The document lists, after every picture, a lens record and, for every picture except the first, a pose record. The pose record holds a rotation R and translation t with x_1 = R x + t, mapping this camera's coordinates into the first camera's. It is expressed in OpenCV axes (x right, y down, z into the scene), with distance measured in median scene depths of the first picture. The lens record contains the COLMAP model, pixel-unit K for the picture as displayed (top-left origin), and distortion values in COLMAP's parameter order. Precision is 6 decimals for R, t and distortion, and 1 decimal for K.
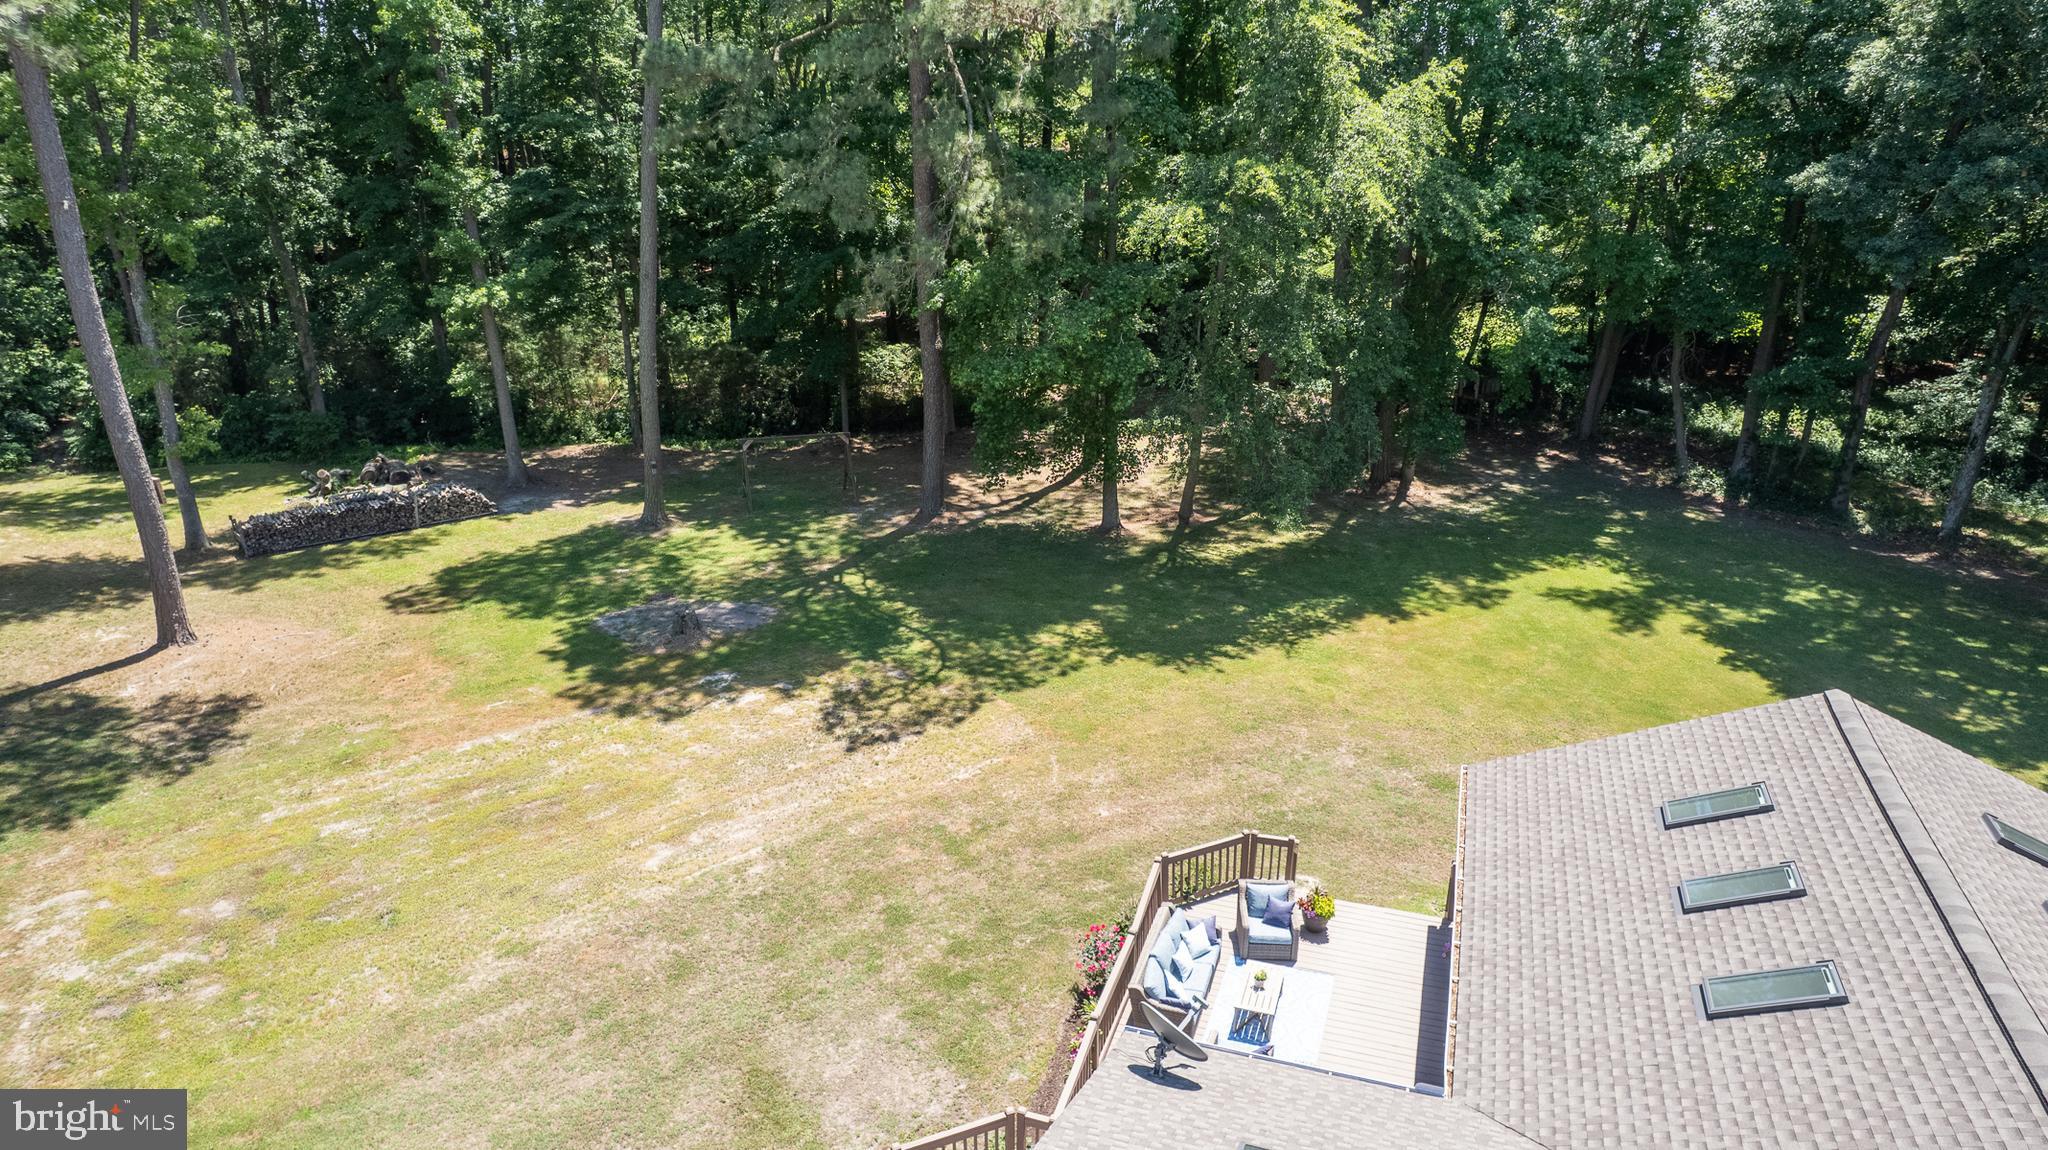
lens RADIAL K [[1266.1, 0, 1024.0], [0, 1266.1, 575.0], [0, 0, 1]] dist [0.002309, 0.000950]
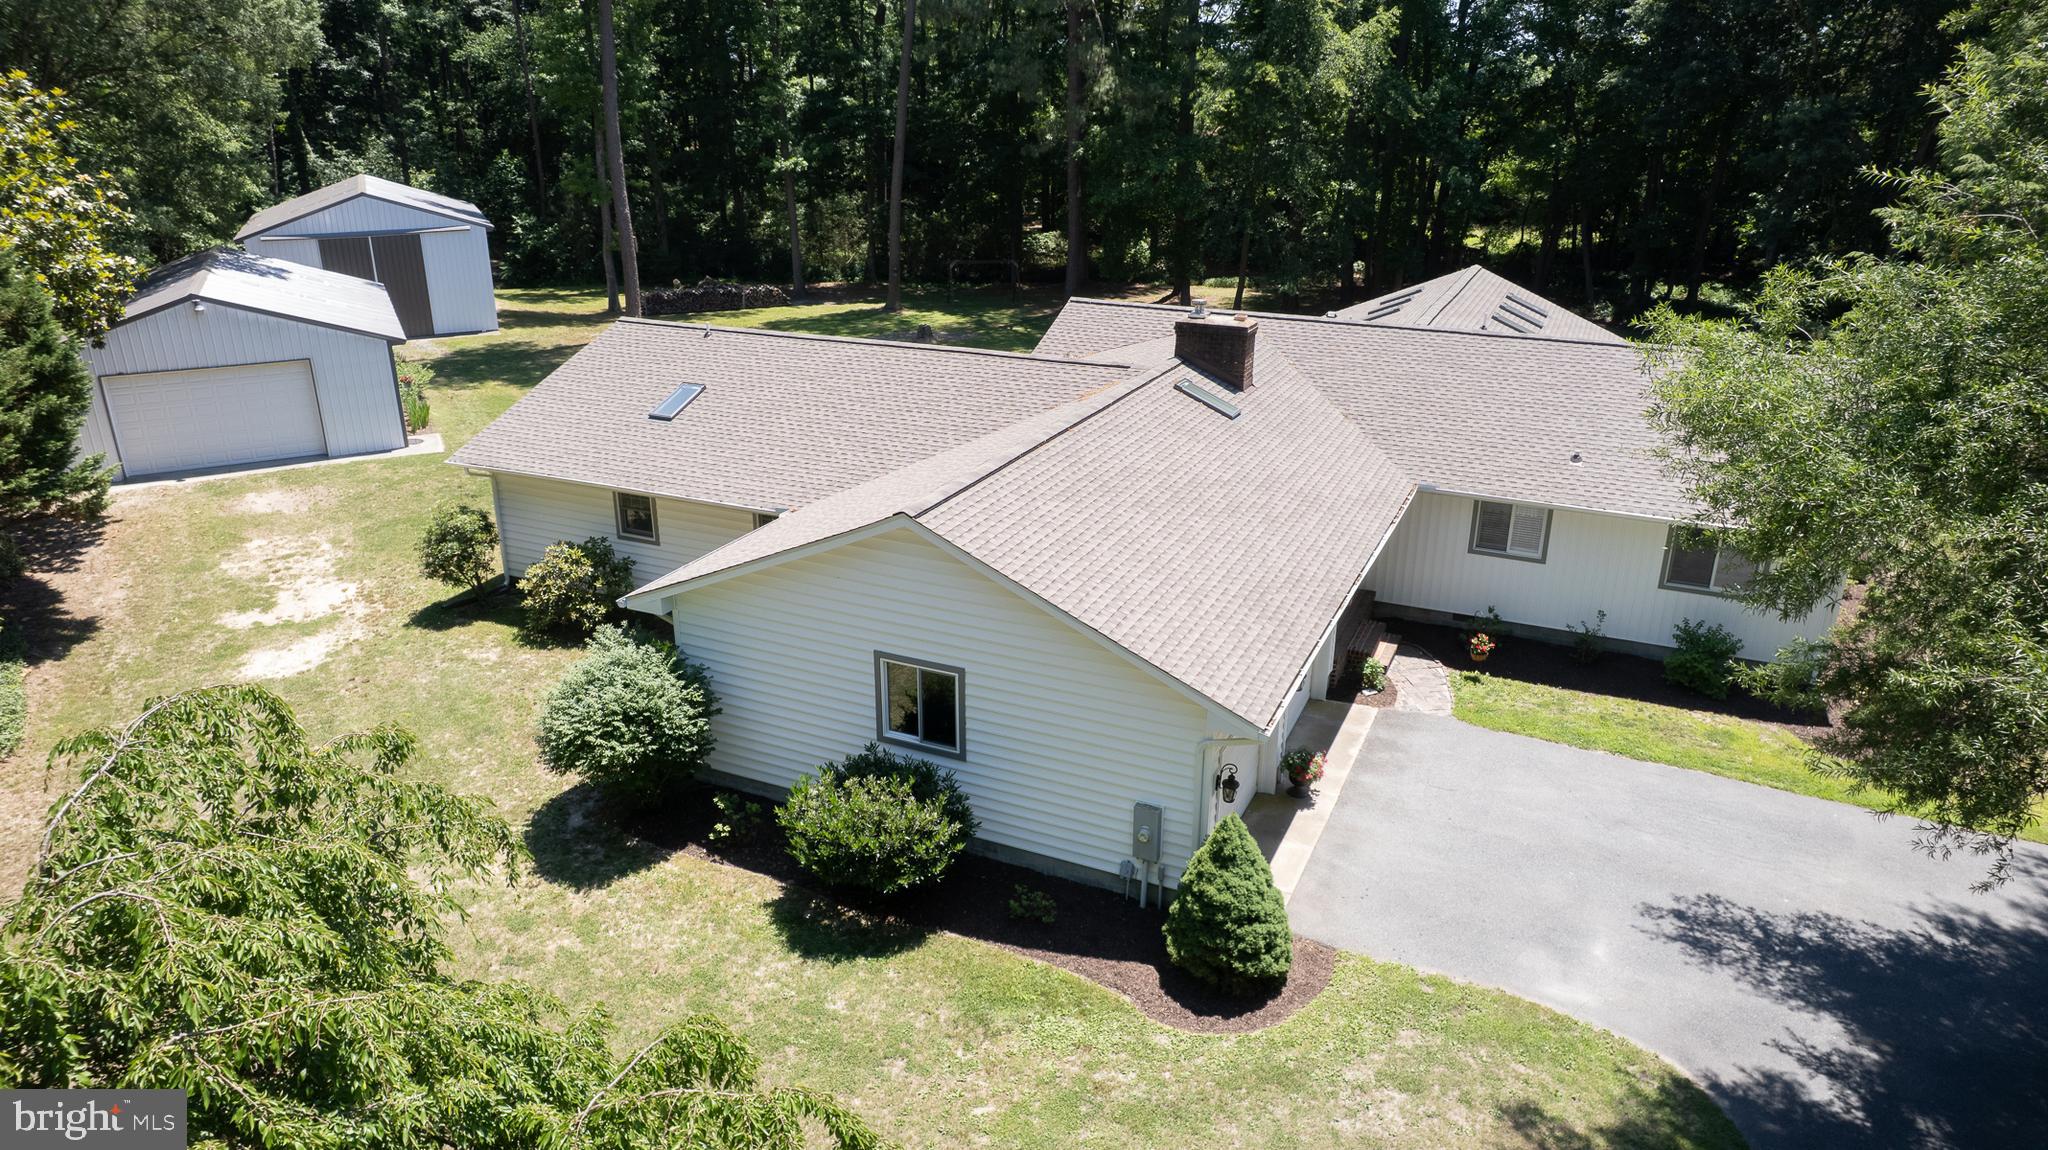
lens RADIAL K [[1305.0, 0, 1024.0], [0, 1305.0, 575.0], [0, 0, 1]] dist [0.003051, 0.000956]
pose [[0.993223, 0.052100, -0.103897, 0.069711], [-0.054009, 0.998418, -0.015645, 0.385023], [0.102917, 0.021151, 0.994465, -0.732229]]
